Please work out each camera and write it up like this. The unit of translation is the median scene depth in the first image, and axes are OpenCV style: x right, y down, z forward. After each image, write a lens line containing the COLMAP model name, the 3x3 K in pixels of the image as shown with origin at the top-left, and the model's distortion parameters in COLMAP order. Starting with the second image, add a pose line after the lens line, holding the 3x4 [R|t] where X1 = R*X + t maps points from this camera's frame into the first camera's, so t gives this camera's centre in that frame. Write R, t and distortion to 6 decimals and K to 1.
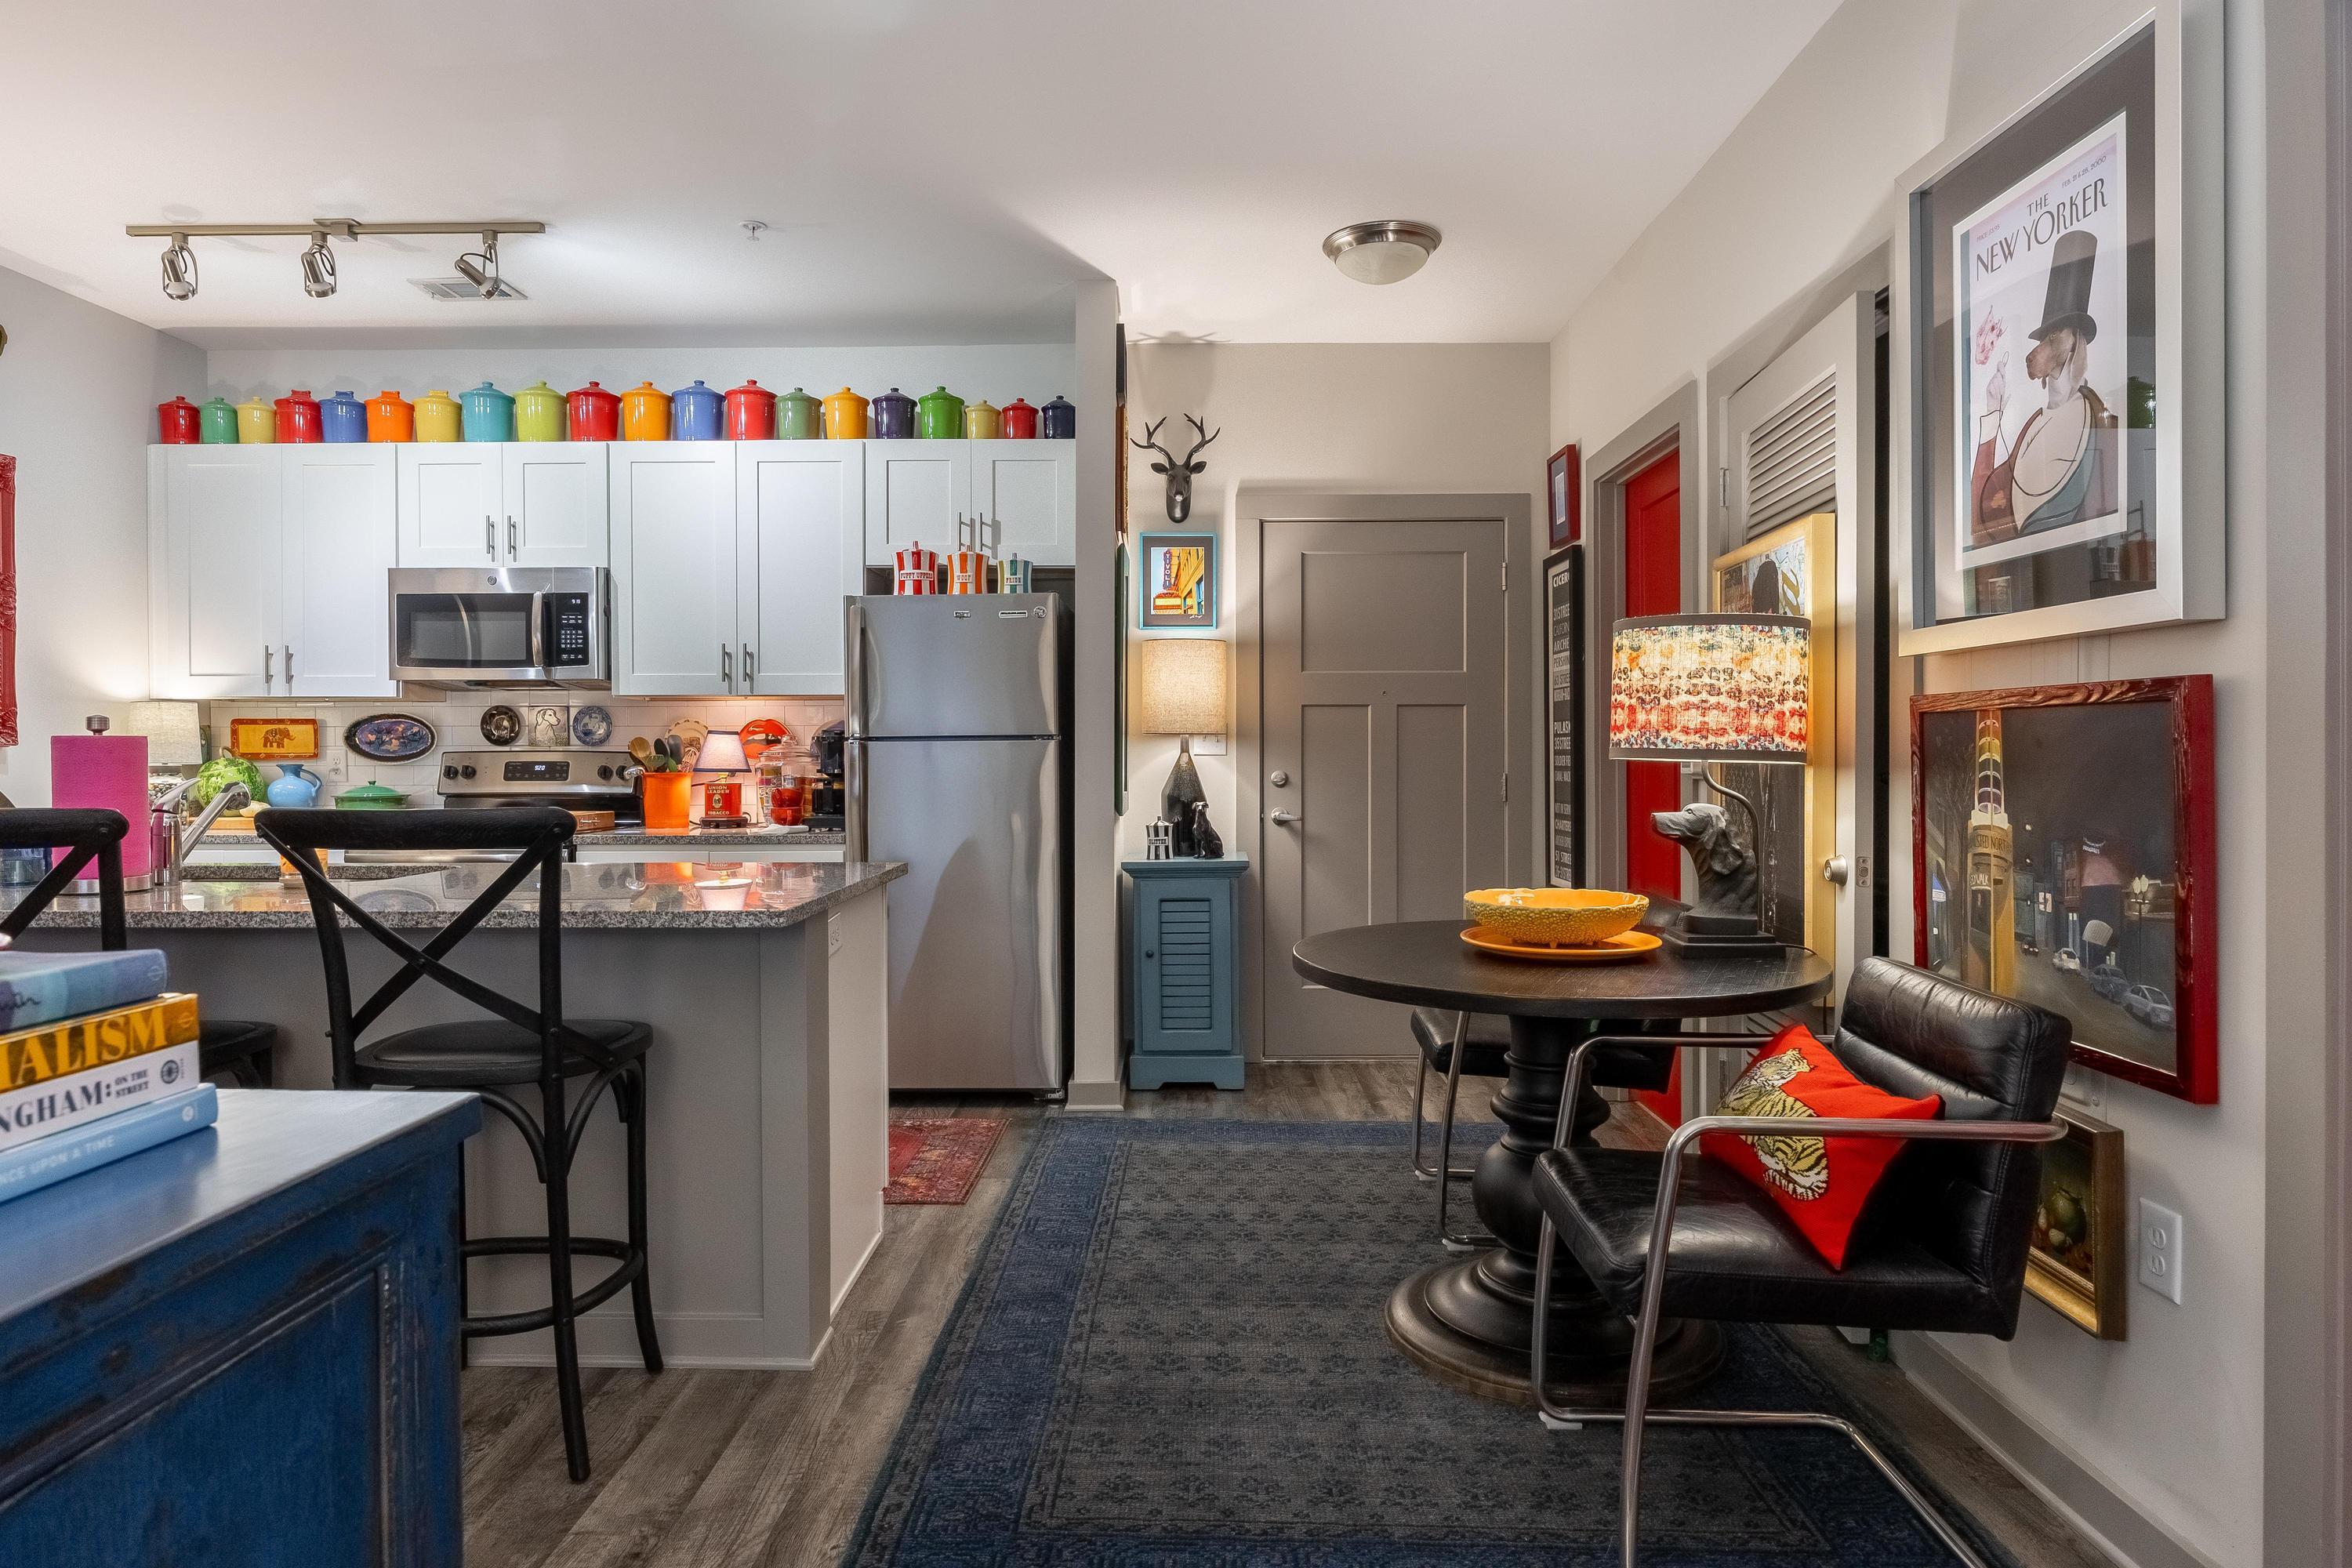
lens RADIAL K [[1346.1, 0, 1176.0], [0, 1346.1, 784.0], [0, 0, 1]] dist [-0.010626, 0.000339]
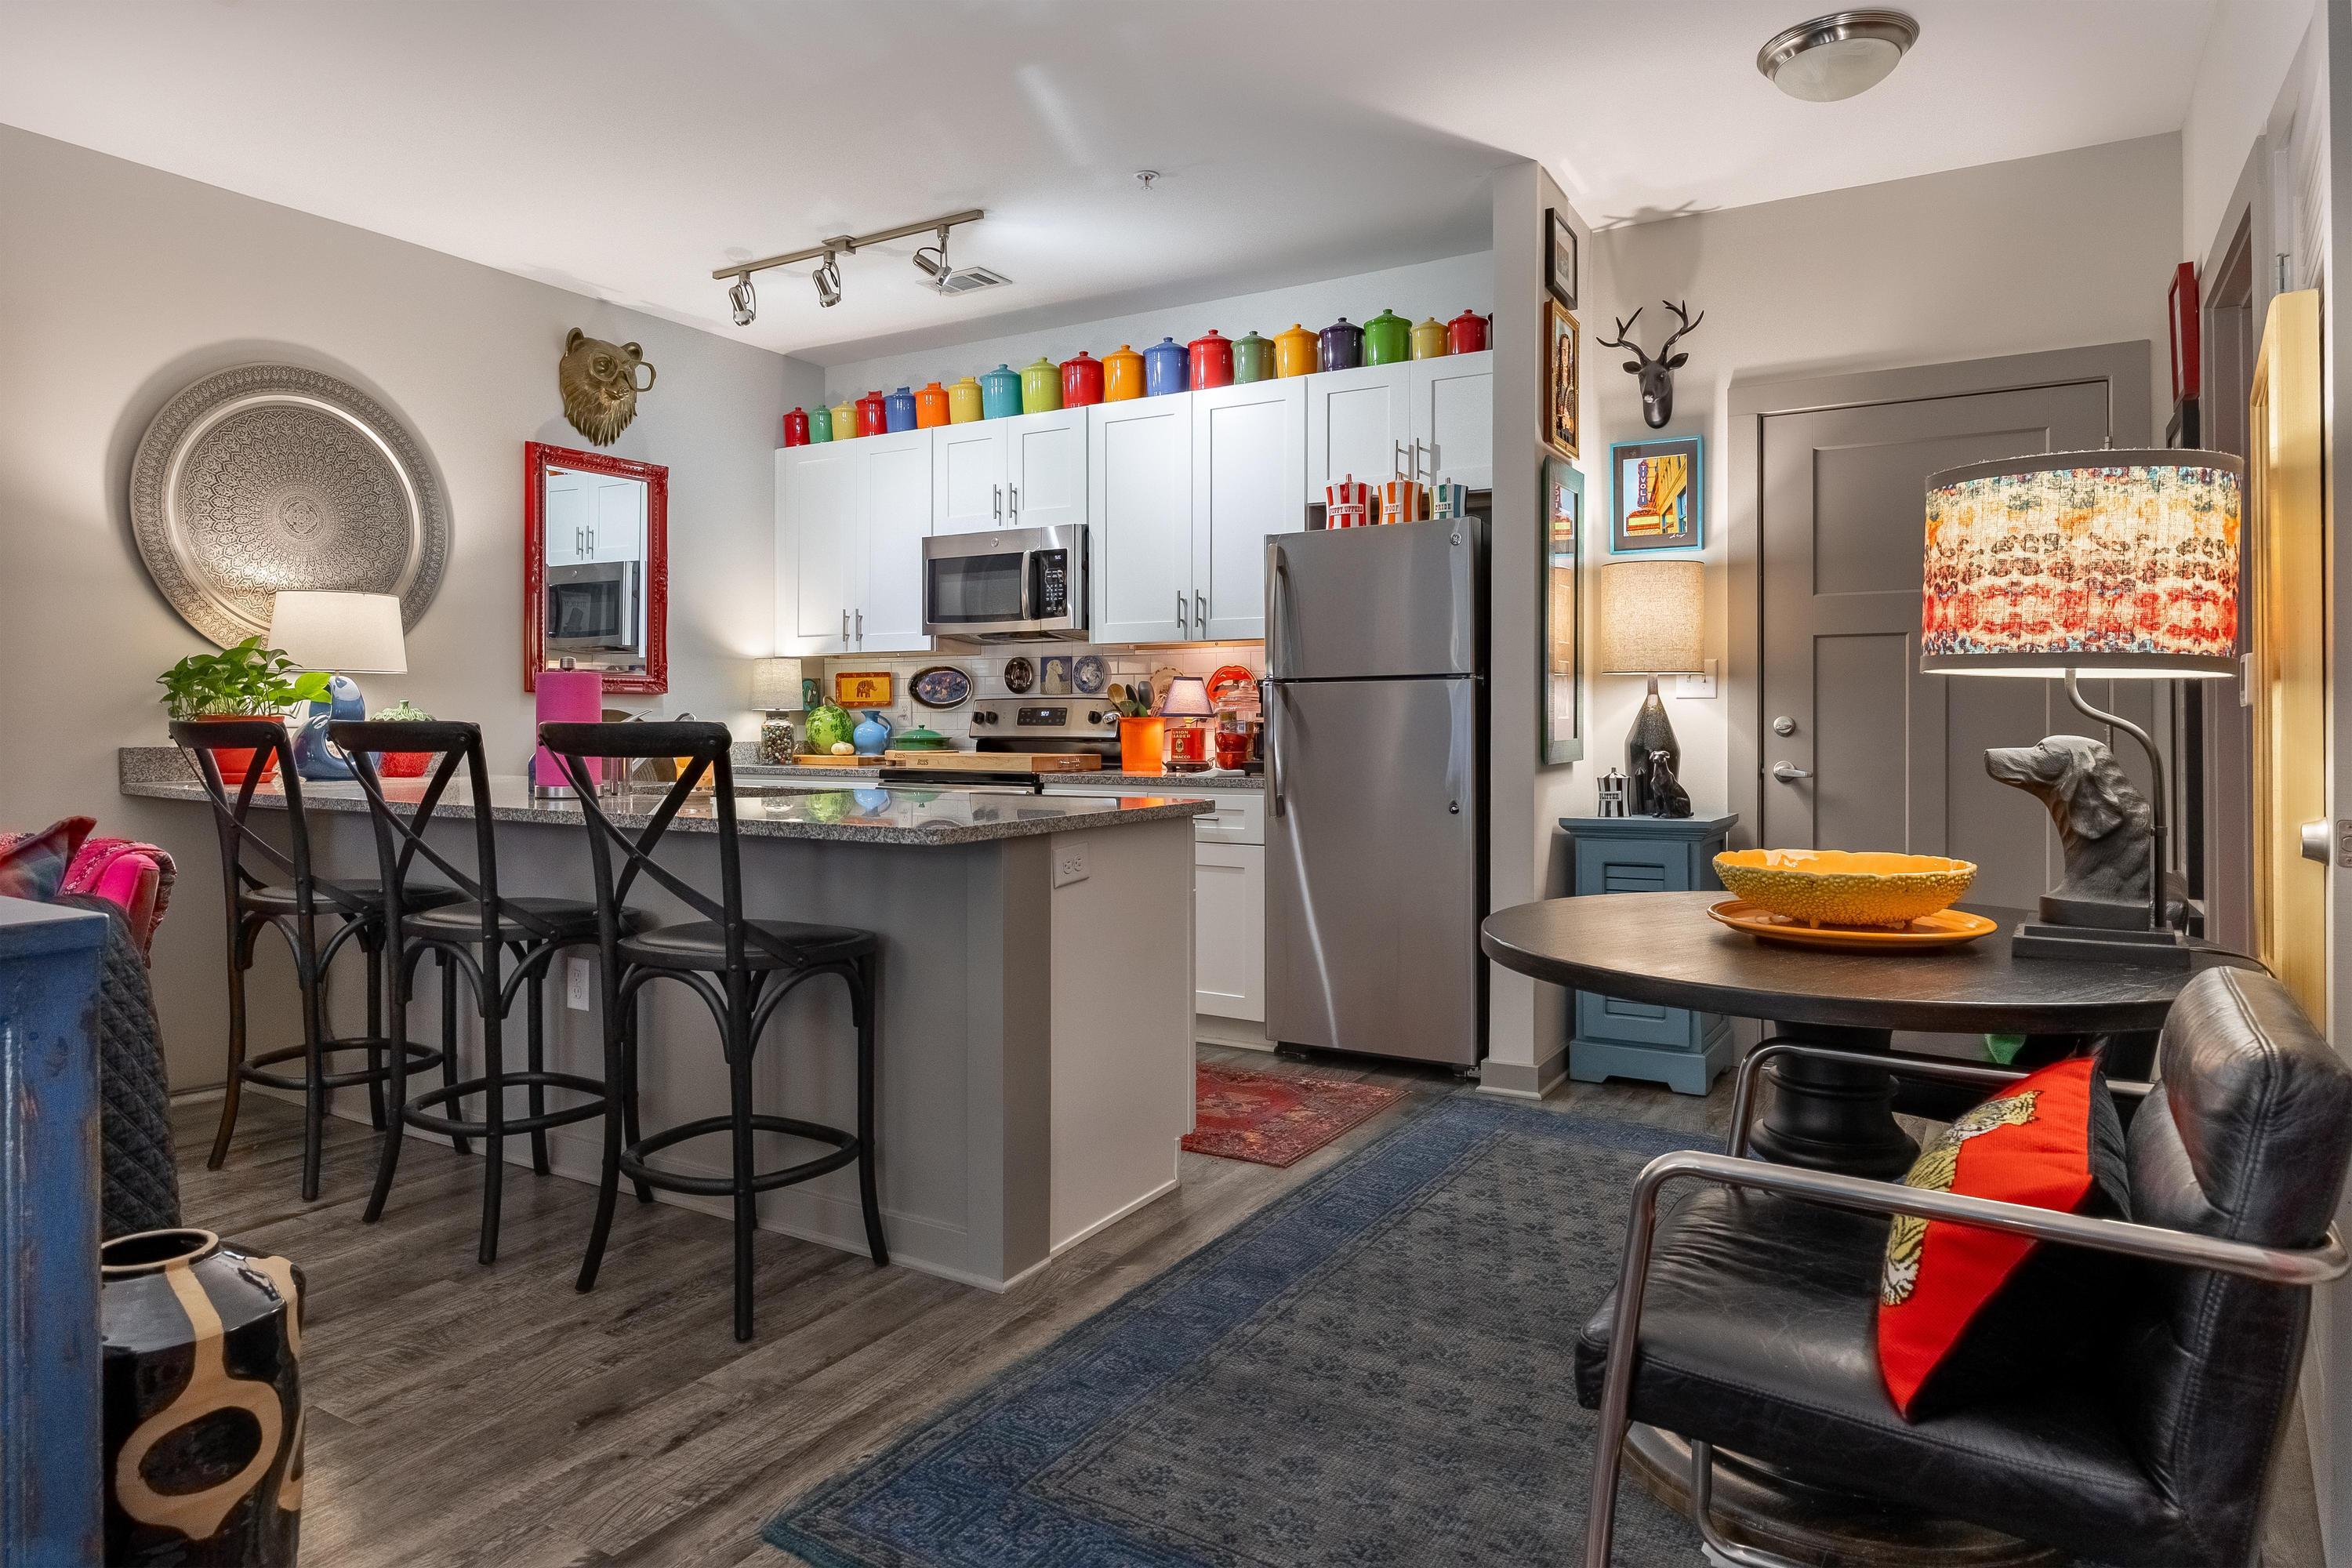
lens RADIAL K [[1394.7, 0, 1182.1], [0, 1394.7, 729.9], [0, 0, 1]] dist [-0.009226, 0.001134]
pose [[0.867283, 0.004899, -0.497792, 0.193918], [-0.012675, 0.999845, -0.012243, 0.014361], [0.497655, 0.016928, 0.867210, 0.084823]]
